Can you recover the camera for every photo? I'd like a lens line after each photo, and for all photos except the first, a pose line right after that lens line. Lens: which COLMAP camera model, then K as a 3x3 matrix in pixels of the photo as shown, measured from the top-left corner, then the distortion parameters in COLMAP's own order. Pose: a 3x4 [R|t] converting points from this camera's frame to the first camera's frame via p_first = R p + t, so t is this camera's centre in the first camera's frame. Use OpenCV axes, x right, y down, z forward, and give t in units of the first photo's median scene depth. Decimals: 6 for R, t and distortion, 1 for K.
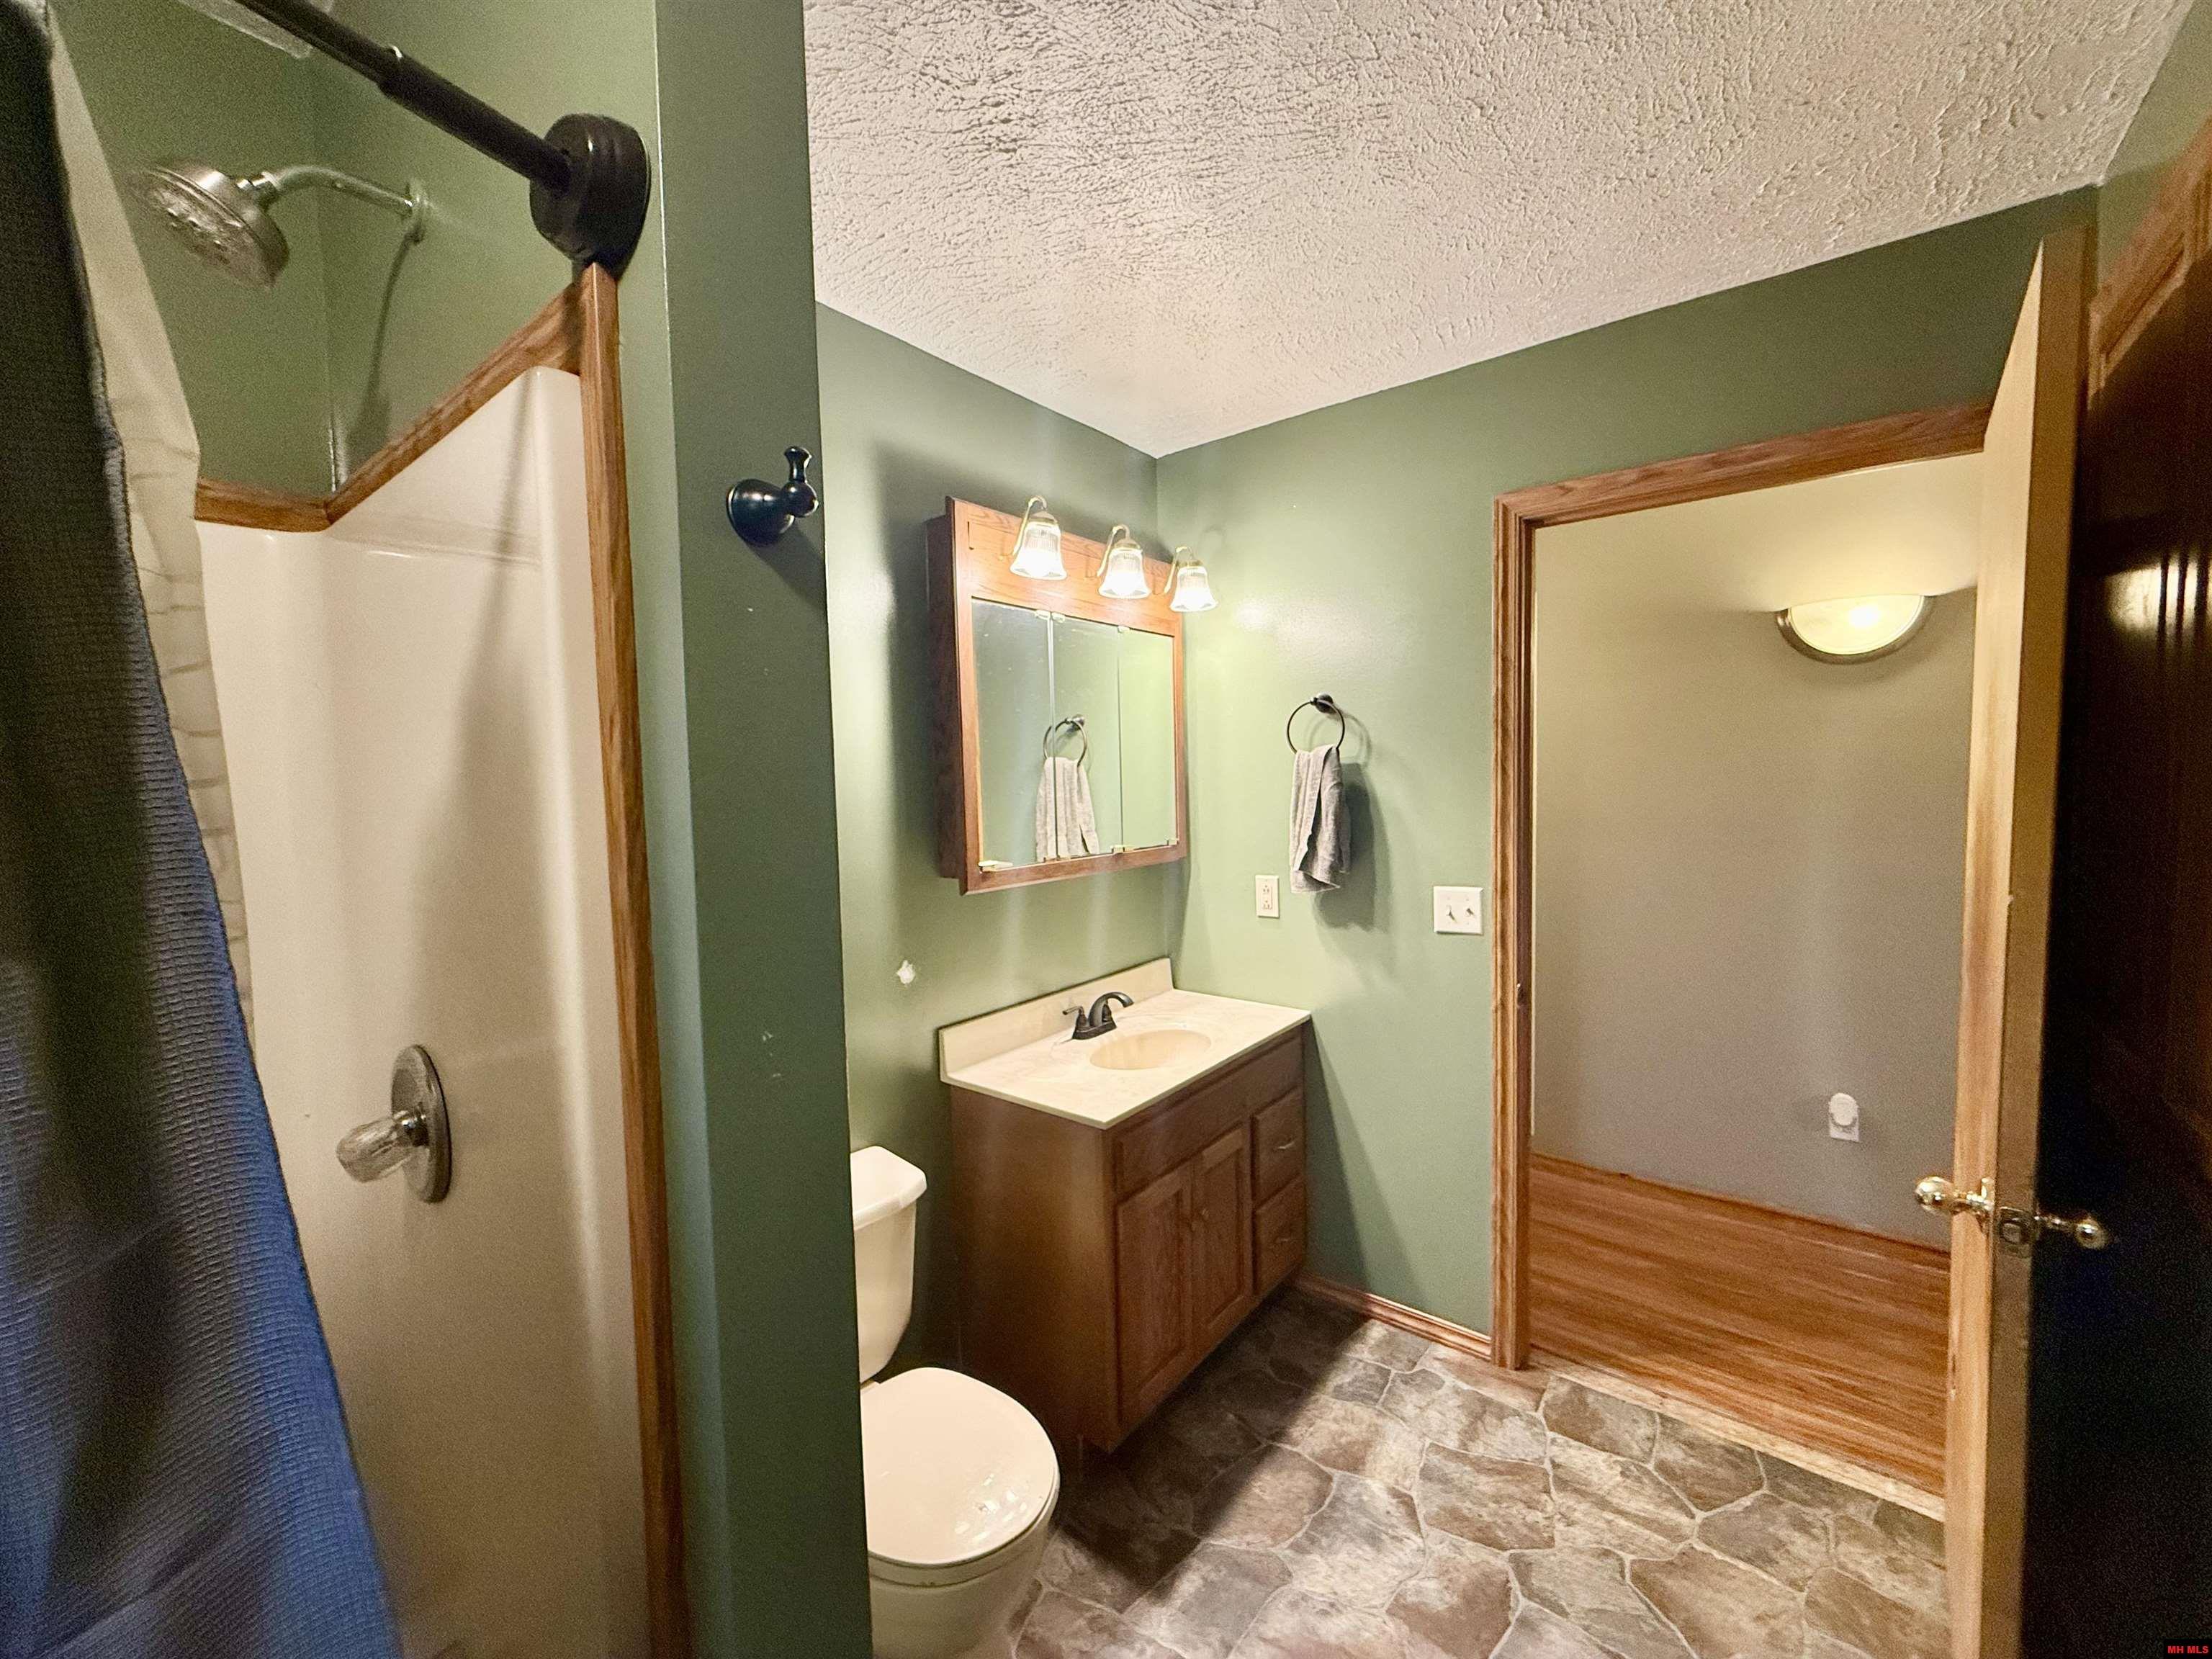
lens RADIAL K [[887.3, 0, 1083.3], [0, 887.3, 820.4], [0, 0, 1]] dist [-0.001083, -0.000123]
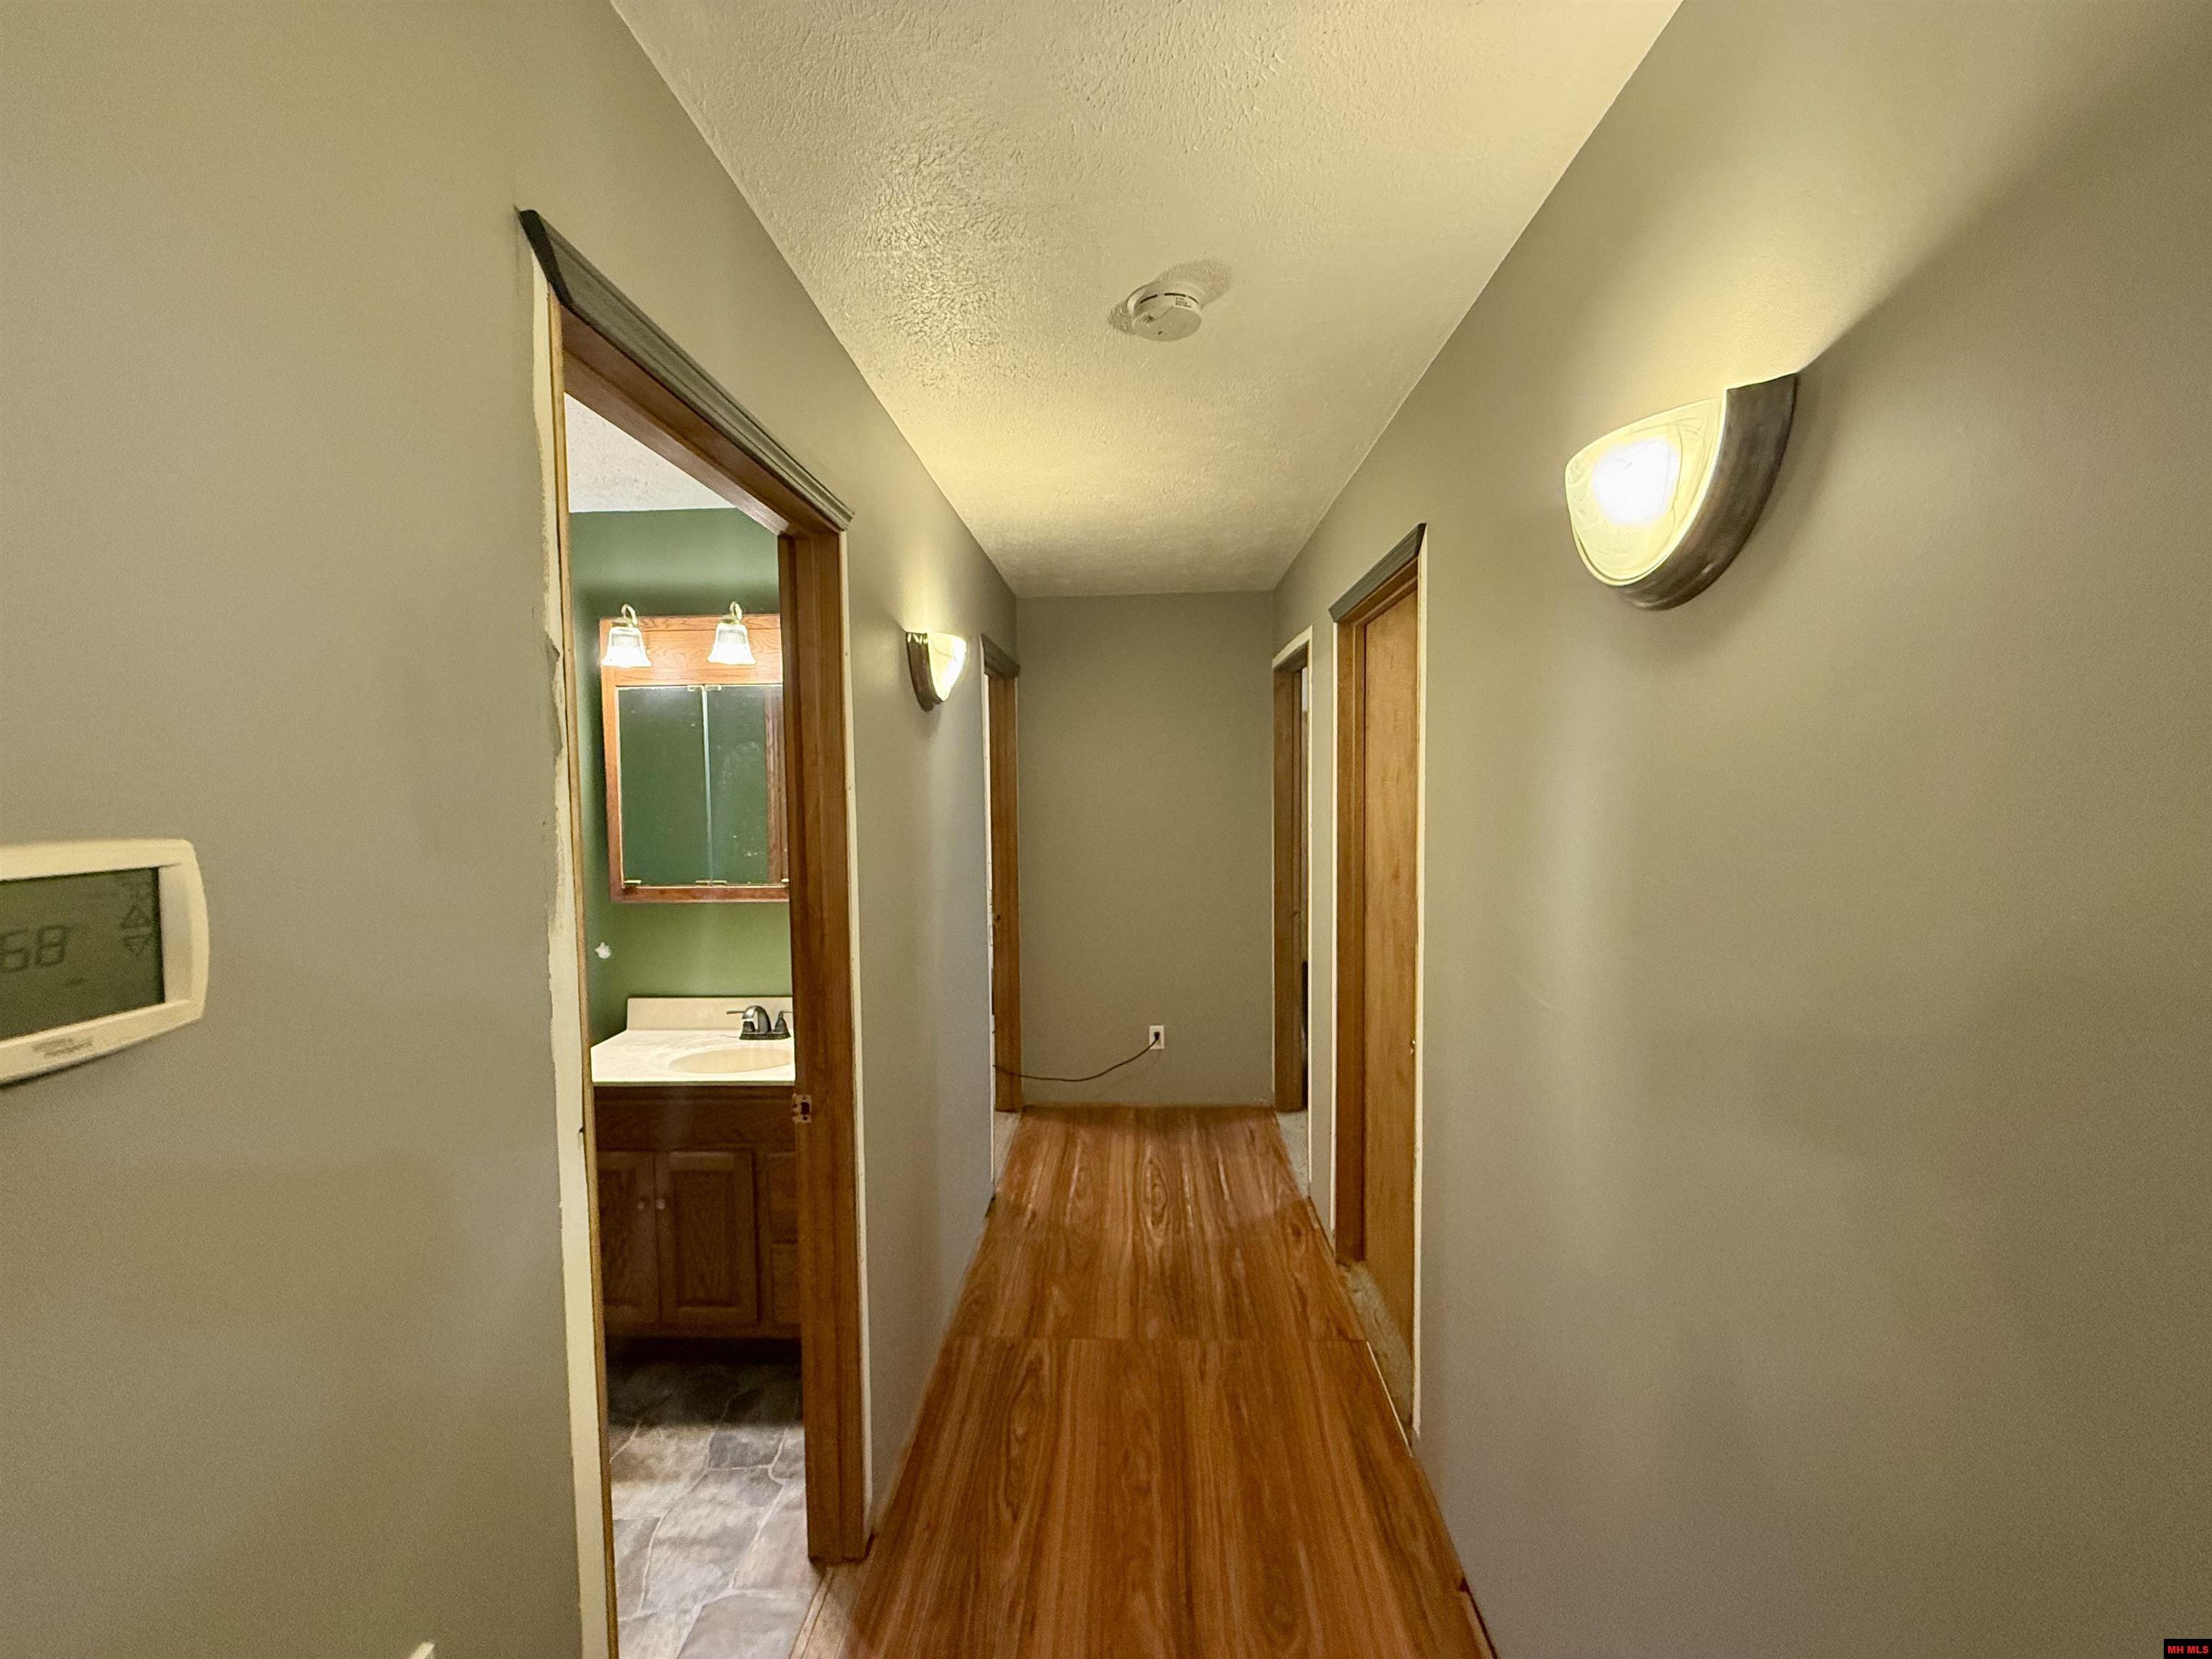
lens RADIAL K [[877.8, 0, 1099.3], [0, 877.8, 828.6], [0, 0, 1]] dist [-0.001089, -0.000205]
pose [[0.593014, 0.054424, -0.803351, 2.087408], [-0.048277, 0.998321, 0.031996, -0.163636], [0.803744, 0.019809, 0.594646, 1.179655]]
